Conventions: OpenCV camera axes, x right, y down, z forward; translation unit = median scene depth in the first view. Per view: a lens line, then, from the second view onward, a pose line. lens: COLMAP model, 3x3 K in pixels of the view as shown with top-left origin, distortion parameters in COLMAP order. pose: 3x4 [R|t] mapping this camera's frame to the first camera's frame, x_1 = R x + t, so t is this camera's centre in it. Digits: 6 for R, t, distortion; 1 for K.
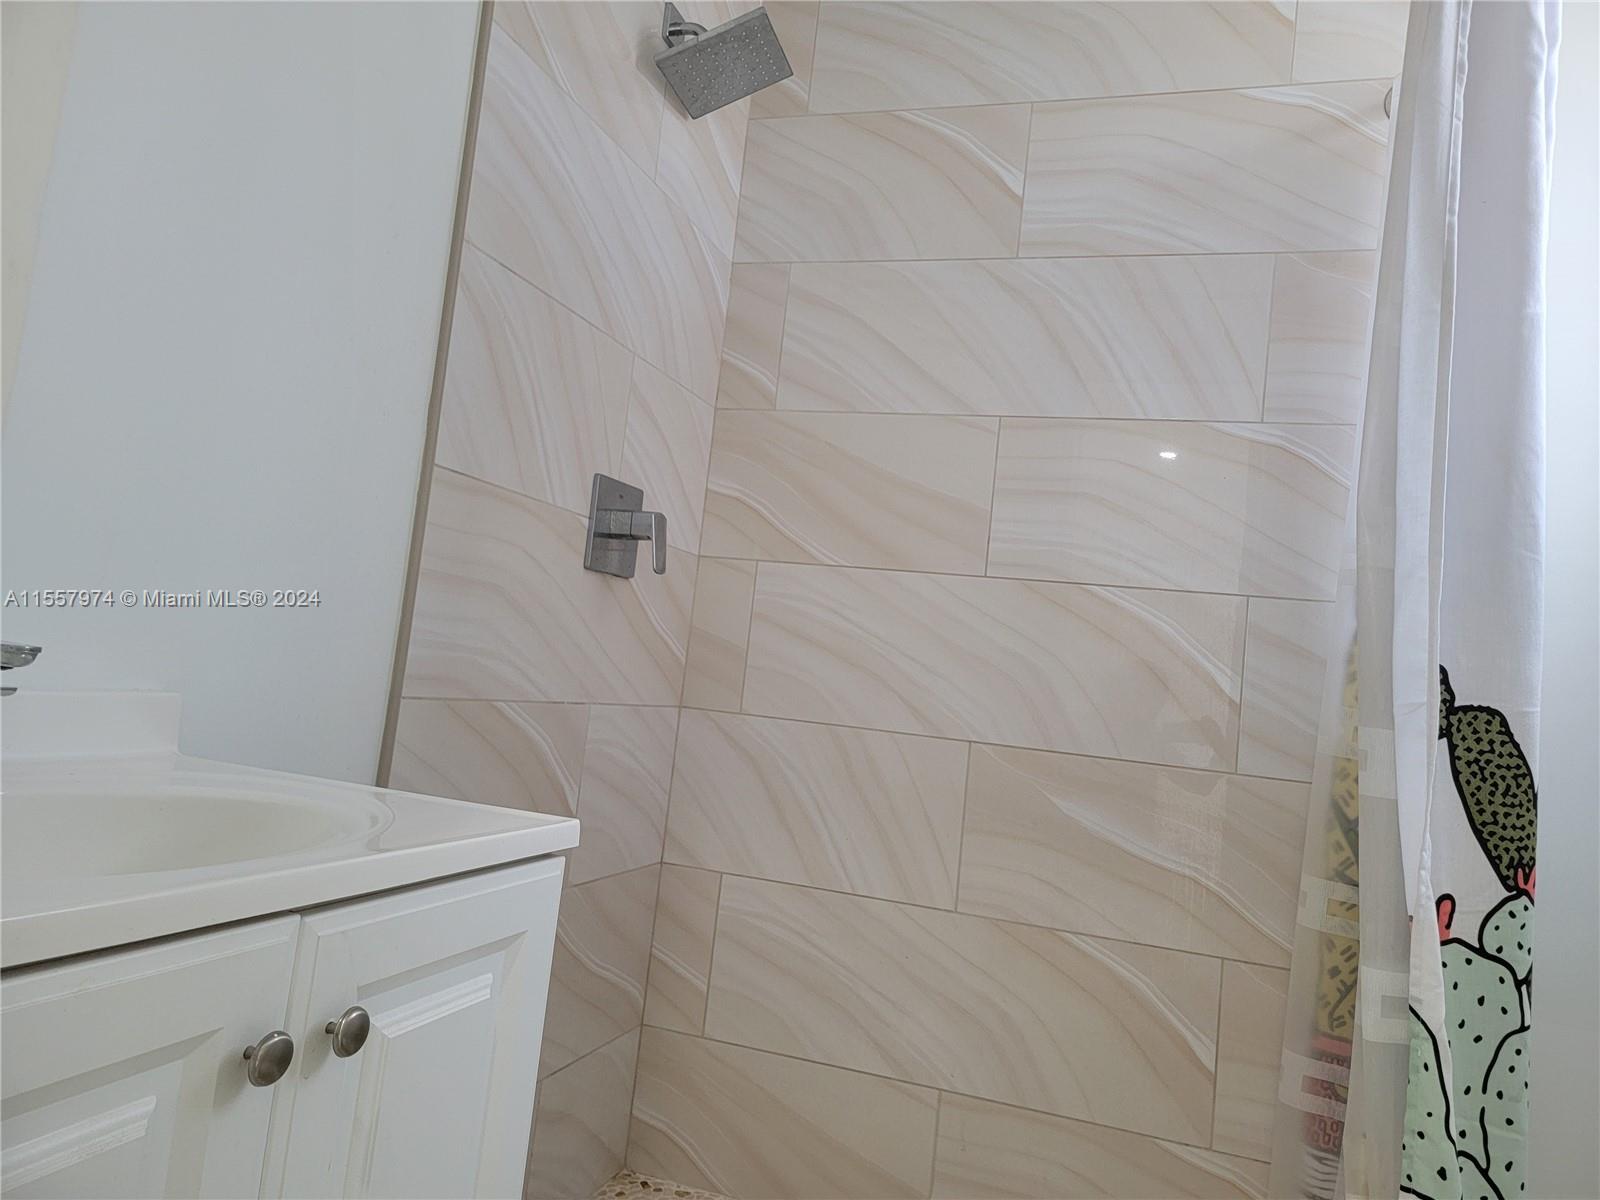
lens RADIAL K [[1114.3, 0, 803.9], [0, 1114.3, 546.8], [0, 0, 1]] dist [0.068325, -0.055079]
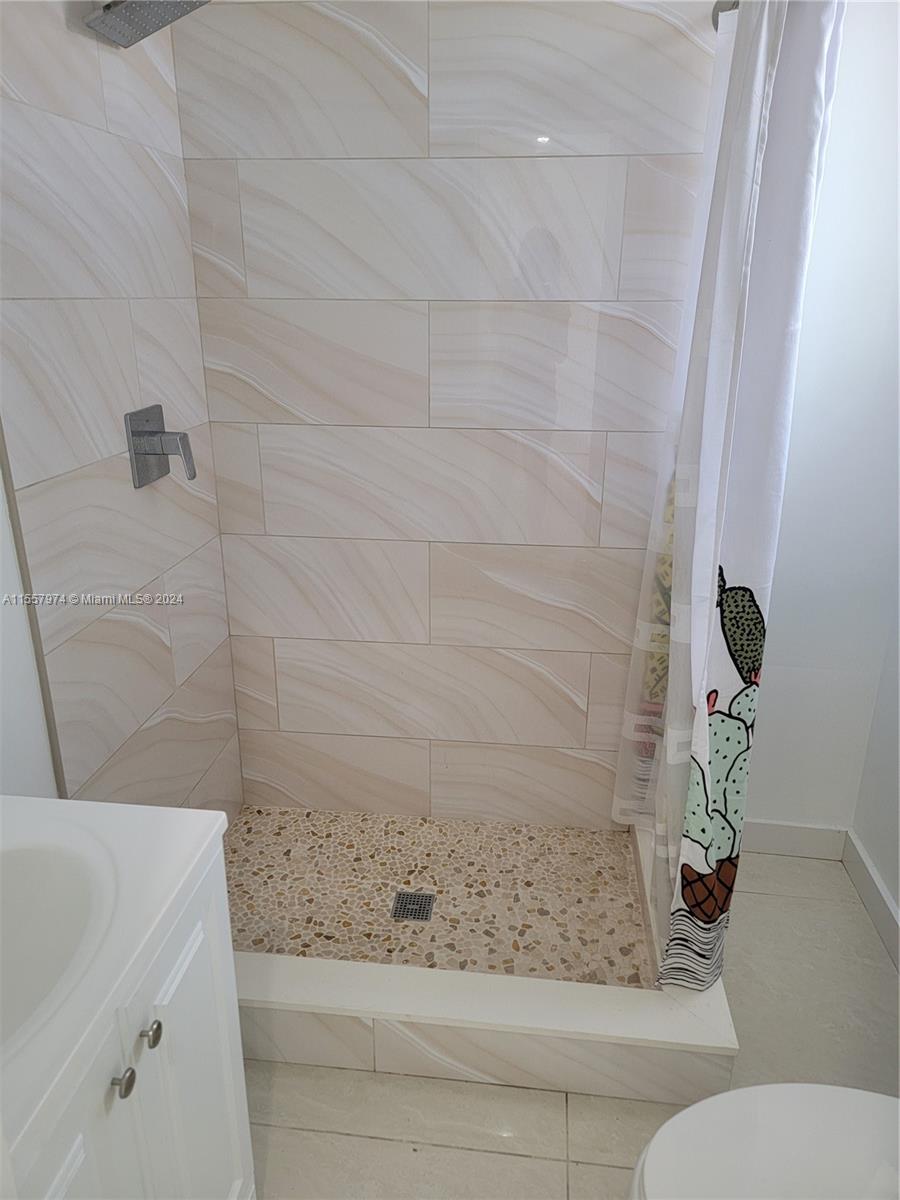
lens RADIAL K [[835.7, 0, 441.0], [0, 835.7, 593.4], [0, 0, 1]] dist [0.068325, -0.055079]
pose [[0.975144, -0.166520, 0.146169, -0.011245], [0.086985, 0.894434, 0.438658, -0.305358], [-0.203784, -0.415040, 0.886687, -0.010879]]
